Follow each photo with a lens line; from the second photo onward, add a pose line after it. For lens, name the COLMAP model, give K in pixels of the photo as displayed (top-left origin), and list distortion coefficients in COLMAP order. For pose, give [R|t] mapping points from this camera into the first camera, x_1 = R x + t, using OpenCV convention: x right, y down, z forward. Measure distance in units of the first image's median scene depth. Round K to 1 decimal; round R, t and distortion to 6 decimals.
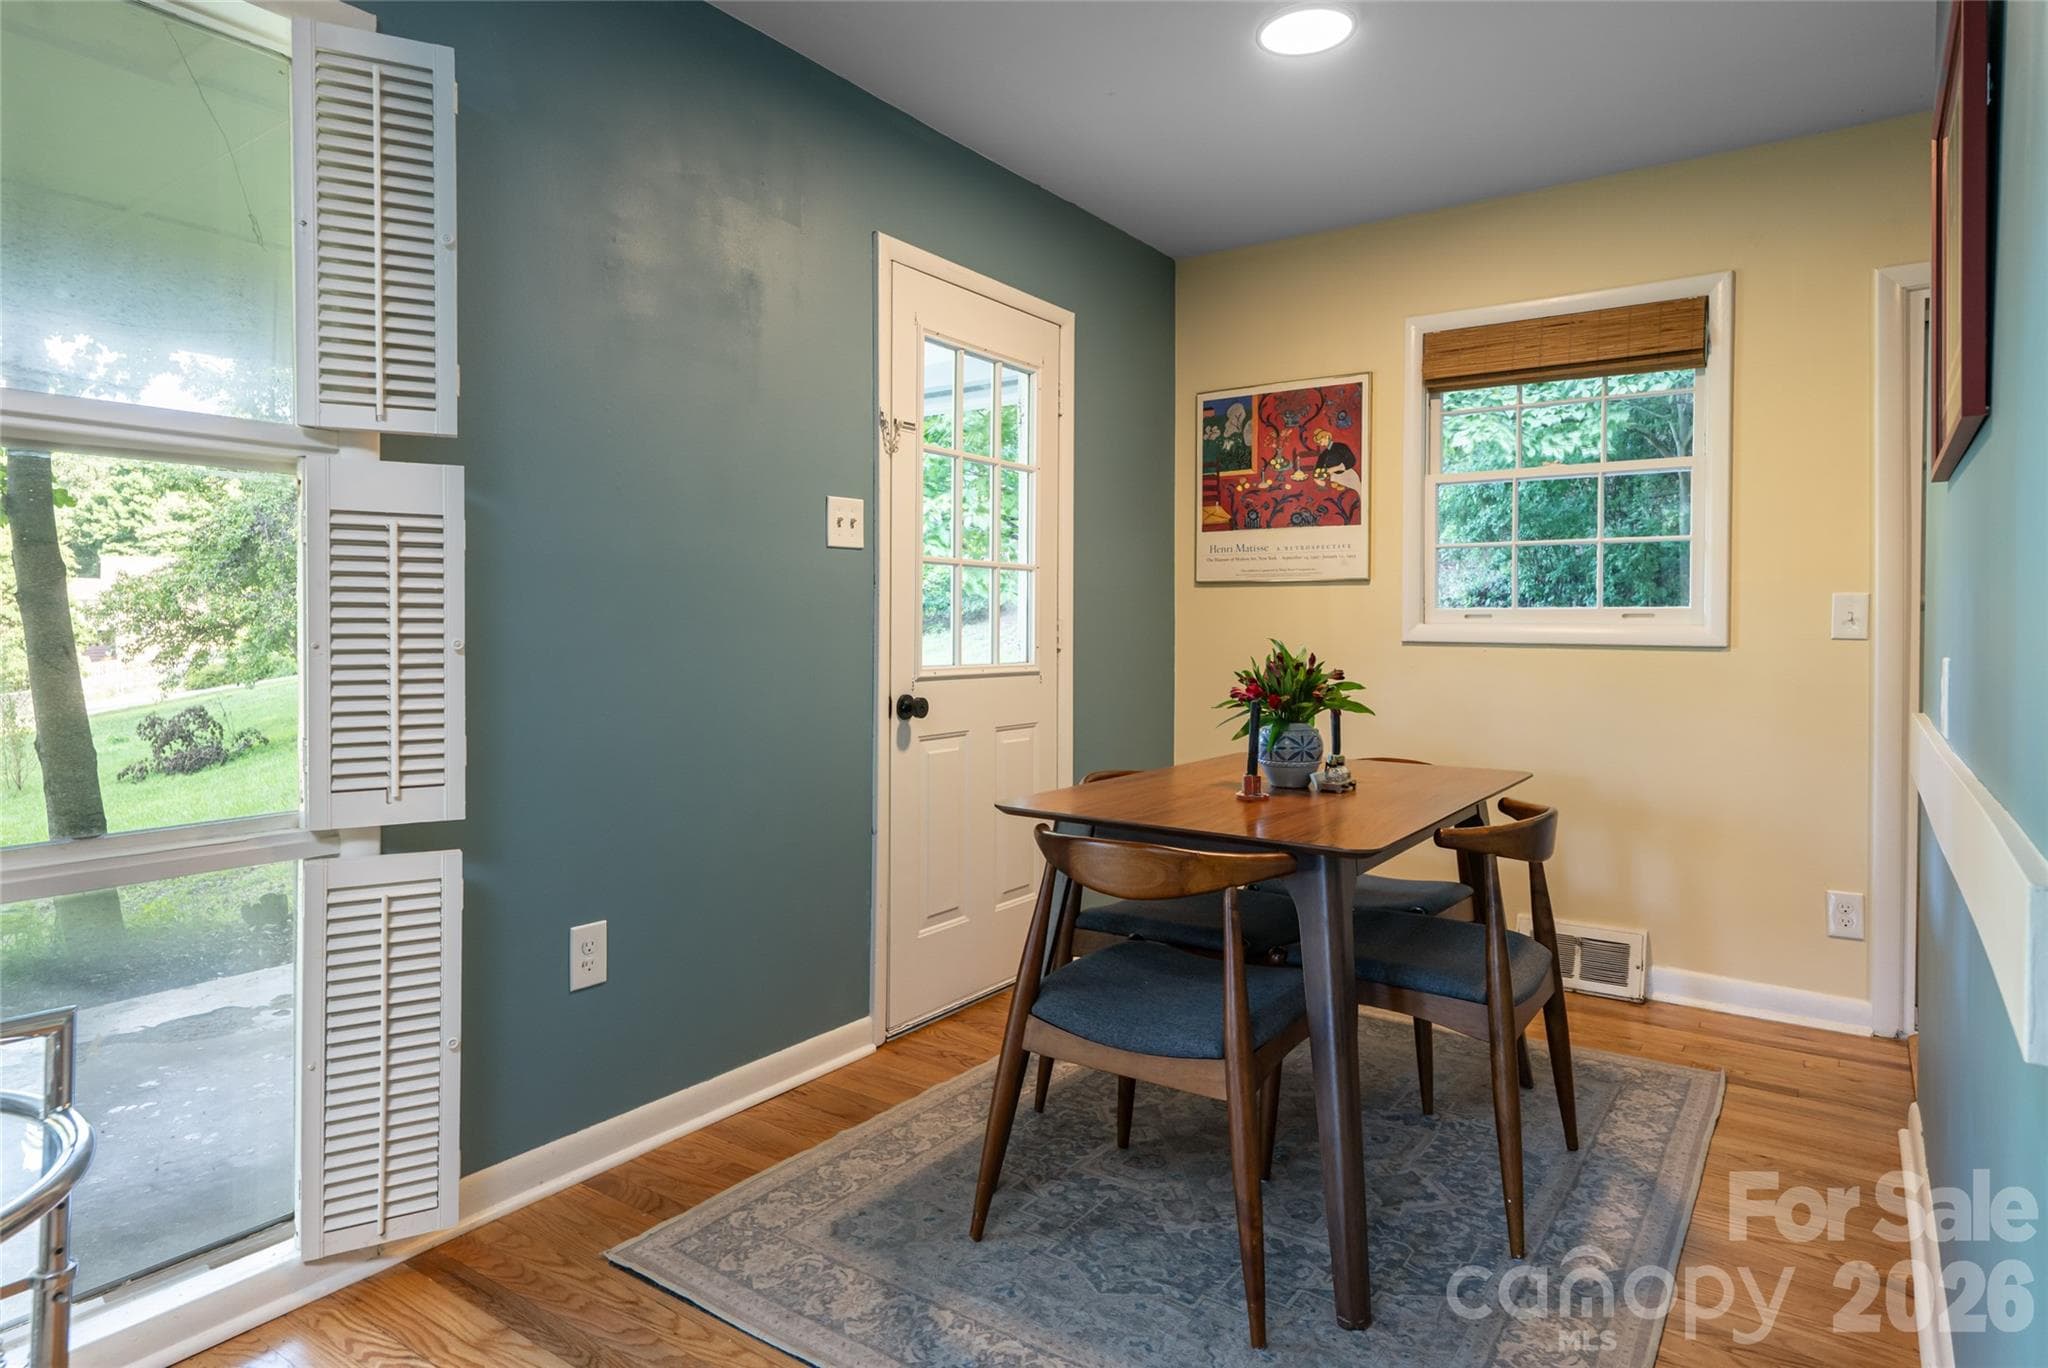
lens RADIAL K [[1148.3, 0, 1017.5], [0, 1148.3, 627.9], [0, 0, 1]] dist [0.007032, 0.000443]
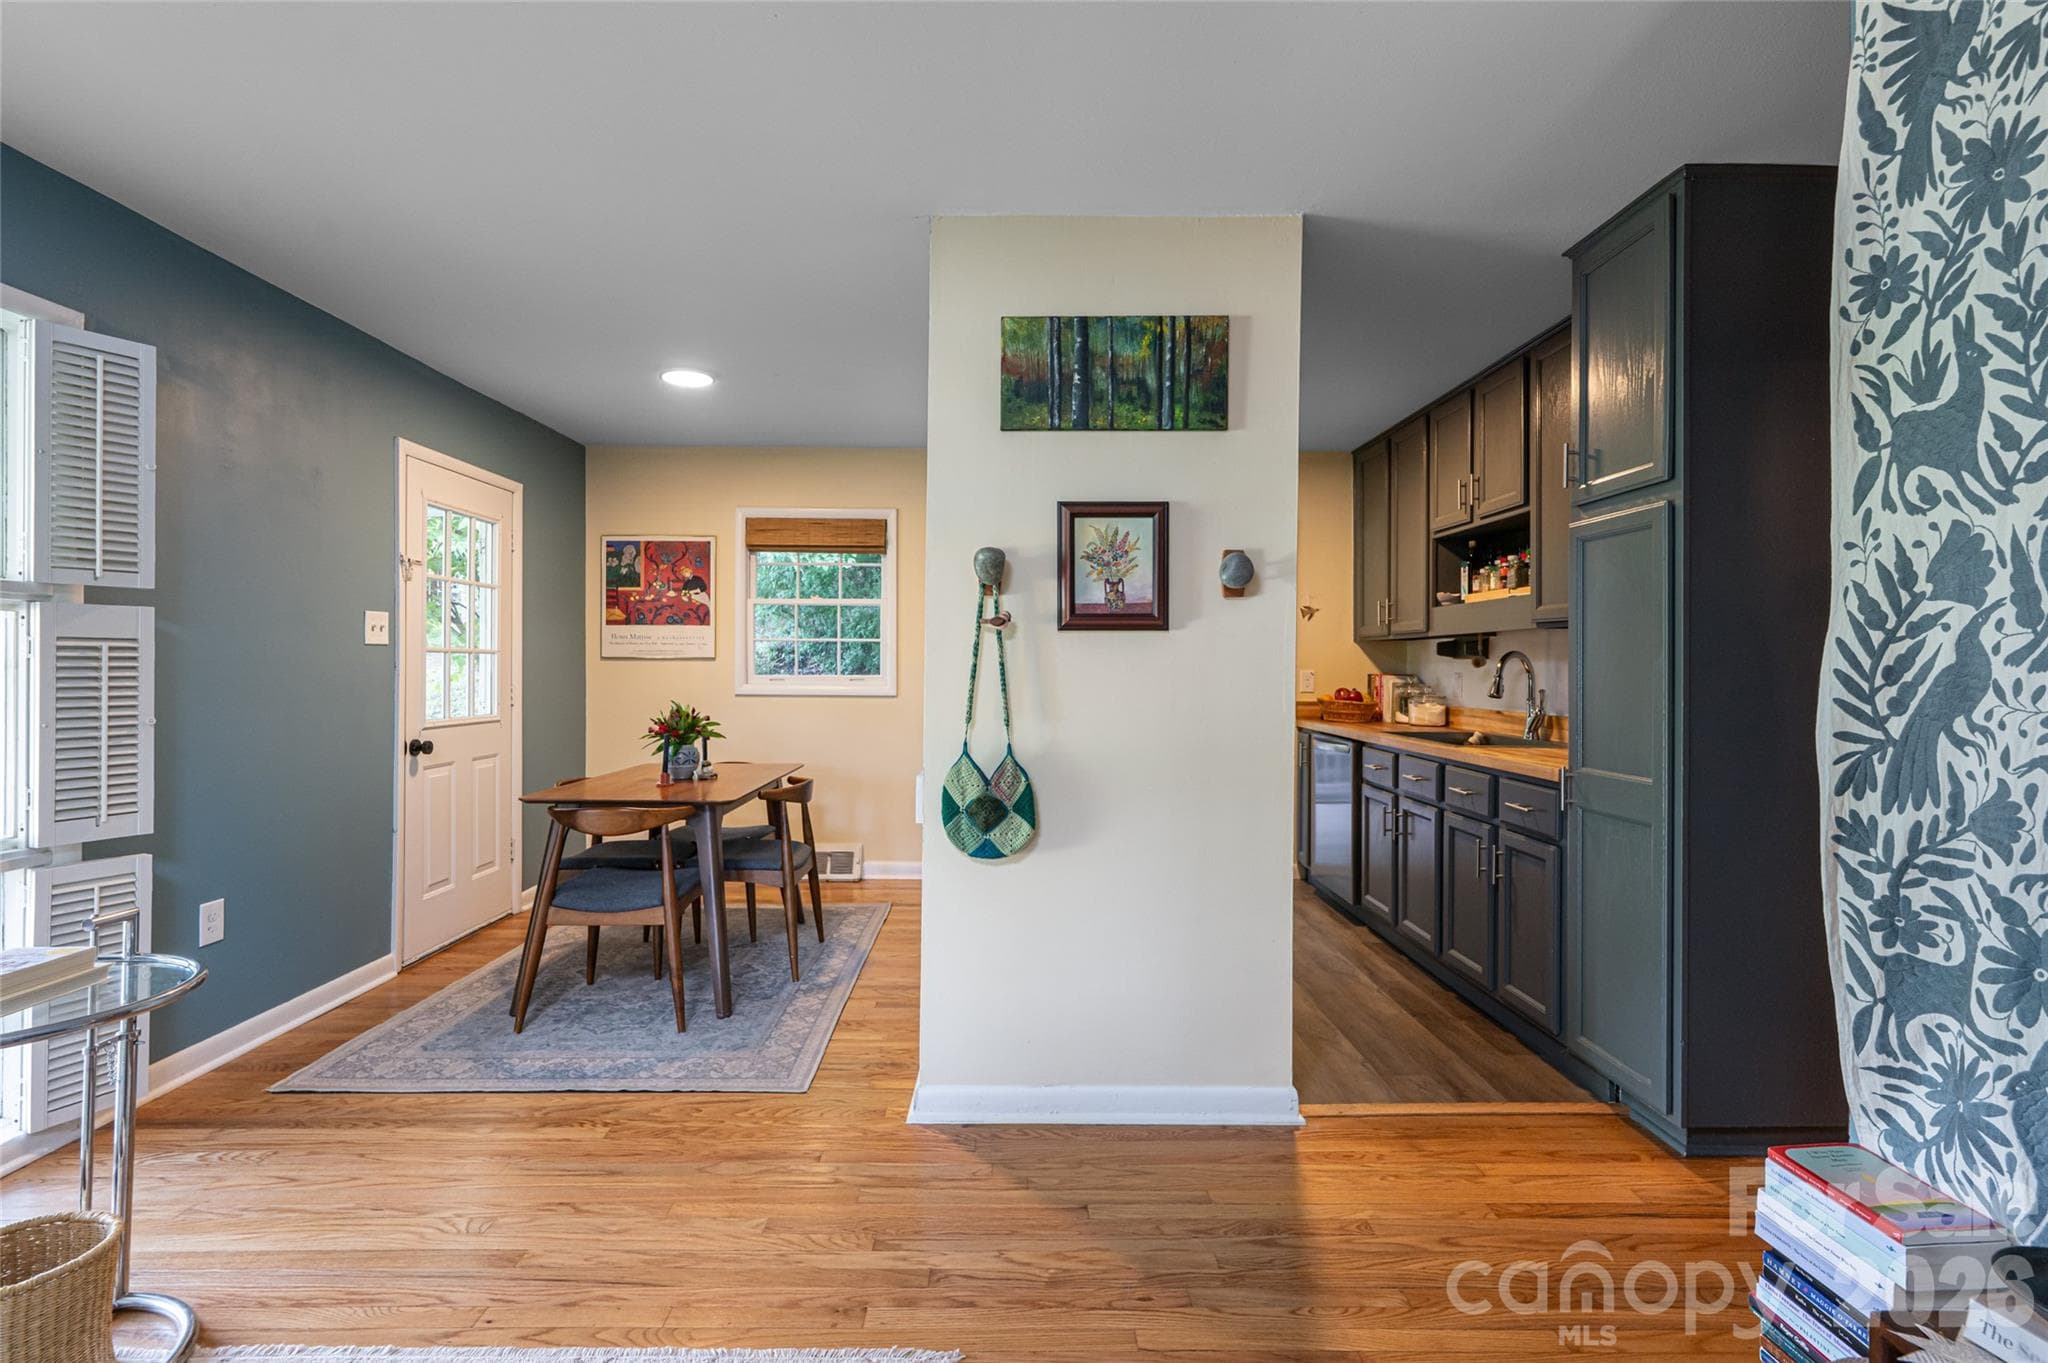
lens RADIAL K [[937.1, 0, 1024.0], [0, 937.1, 681.5], [0, 0, 1]] dist [0.000139, 0.000228]
pose [[0.801976, -0.010397, 0.597265, -0.199573], [-0.000363, 0.999840, 0.017893, -0.042514], [-0.597356, -0.014566, 0.801844, -0.490965]]
